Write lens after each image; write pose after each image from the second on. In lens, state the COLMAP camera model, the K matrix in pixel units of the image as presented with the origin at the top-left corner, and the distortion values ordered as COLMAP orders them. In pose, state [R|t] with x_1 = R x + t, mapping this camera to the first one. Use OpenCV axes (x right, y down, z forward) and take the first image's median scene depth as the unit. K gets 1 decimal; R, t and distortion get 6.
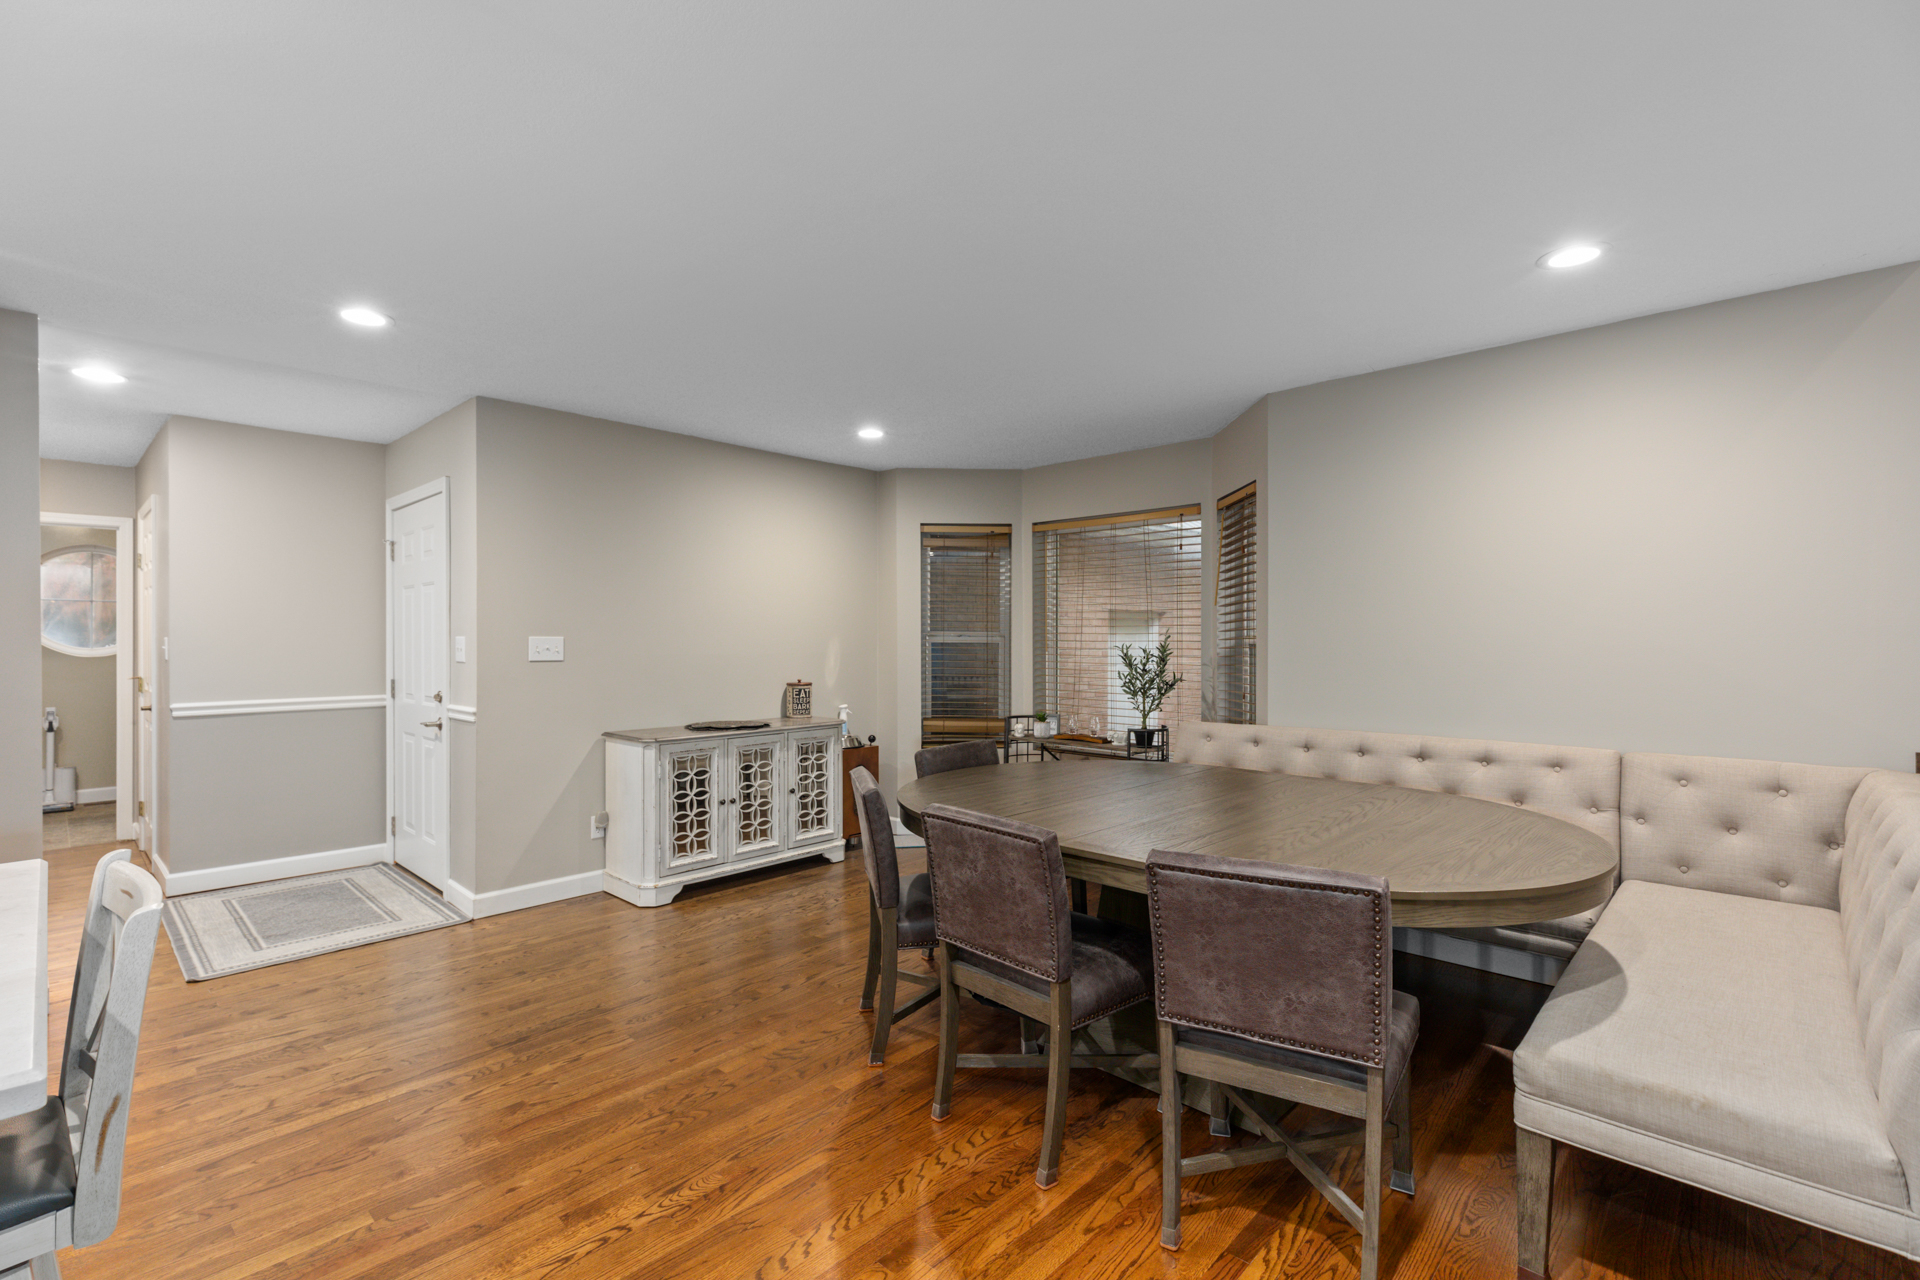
lens RADIAL K [[870.2, 0, 939.6], [0, 870.2, 635.6], [0, 0, 1]] dist [0.010037, 0.000479]
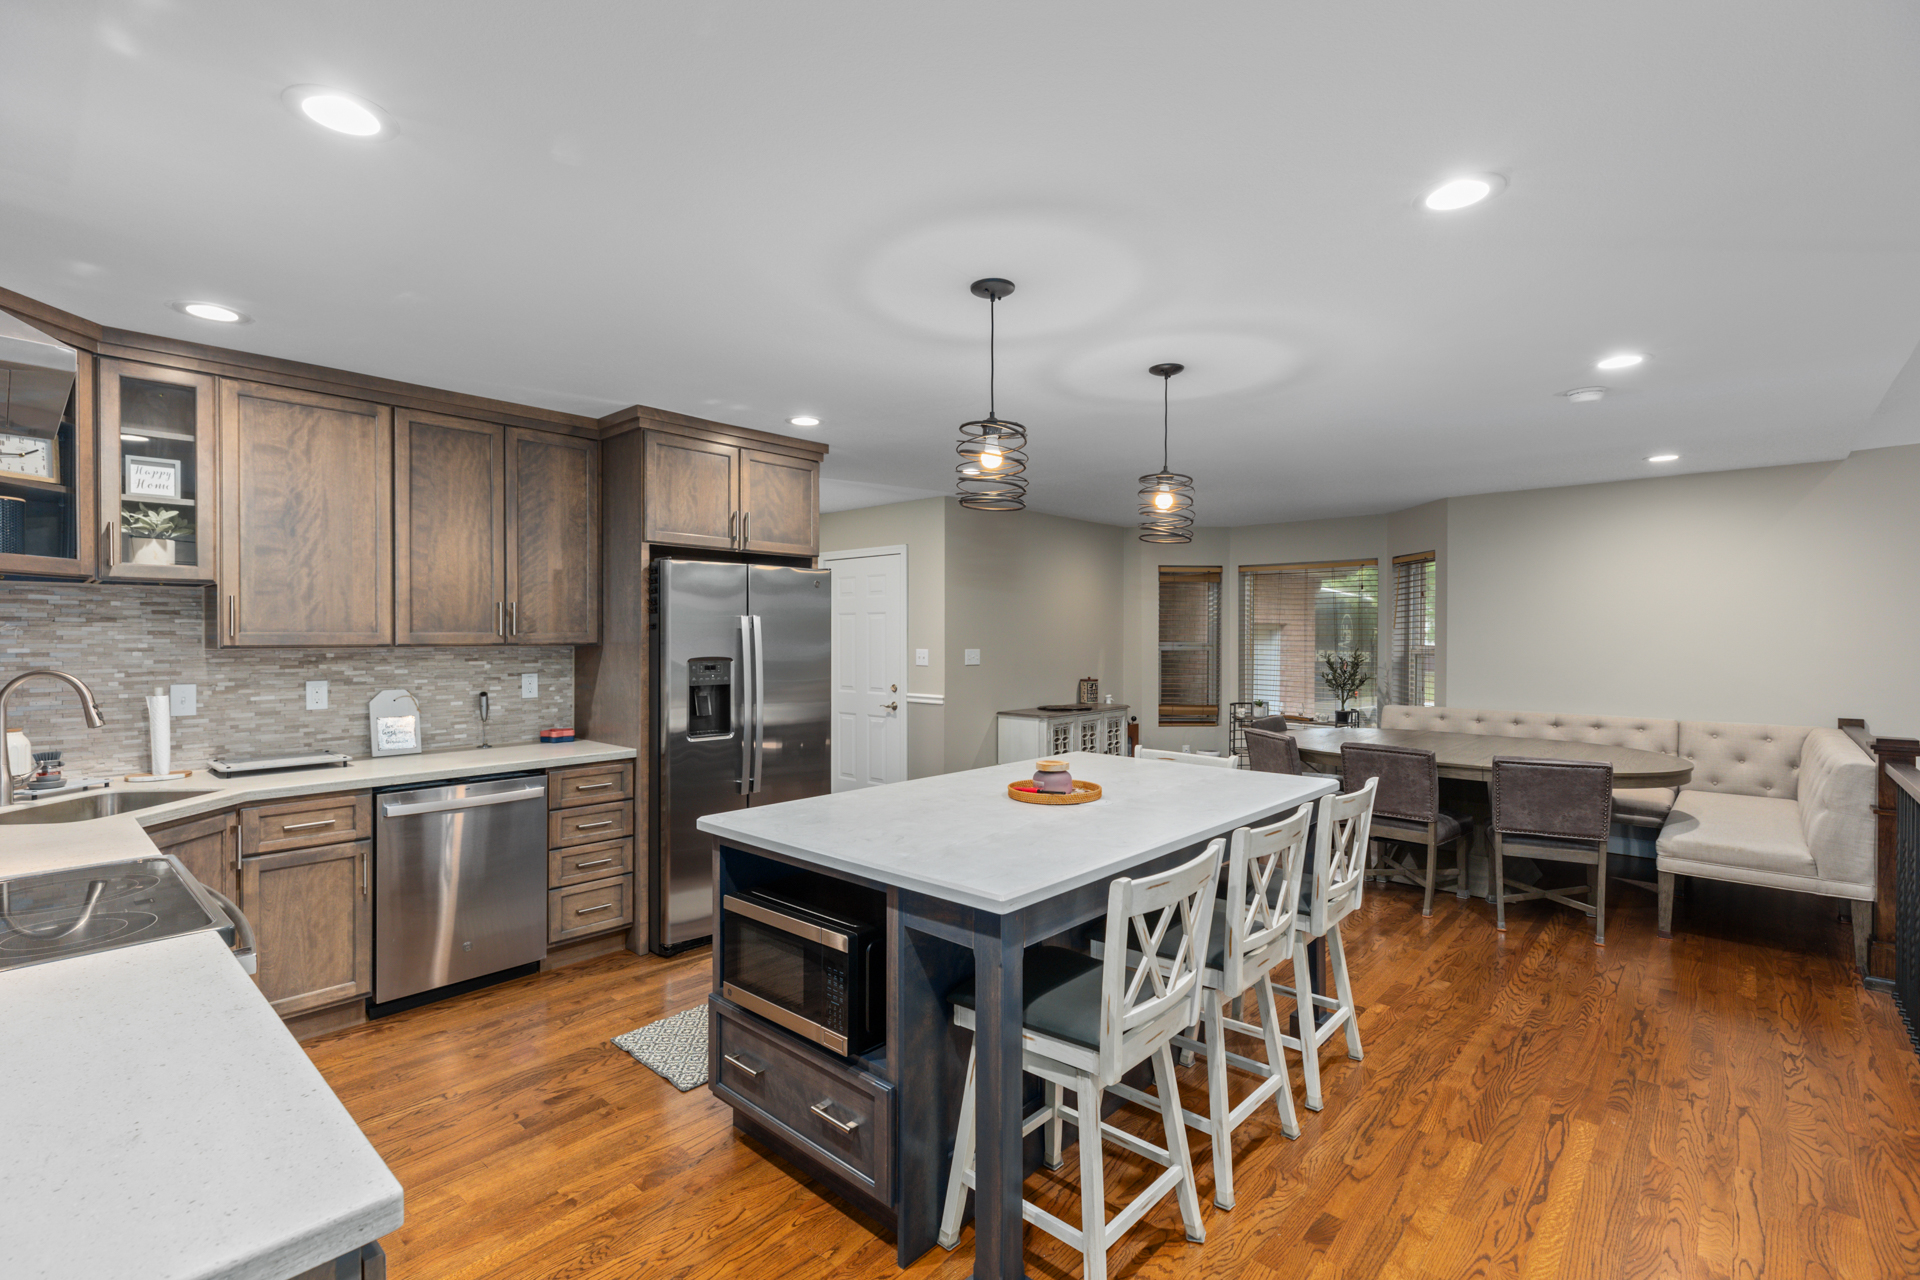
lens RADIAL K [[870.2, 0, 947.6], [0, 870.2, 637.2], [0, 0, 1]] dist [0.010037, 0.000479]
pose [[0.999815, 0.002960, 0.019007, -0.804264], [-0.003099, 0.999969, 0.007293, -0.047229], [-0.018985, -0.007350, 0.999793, -0.813335]]
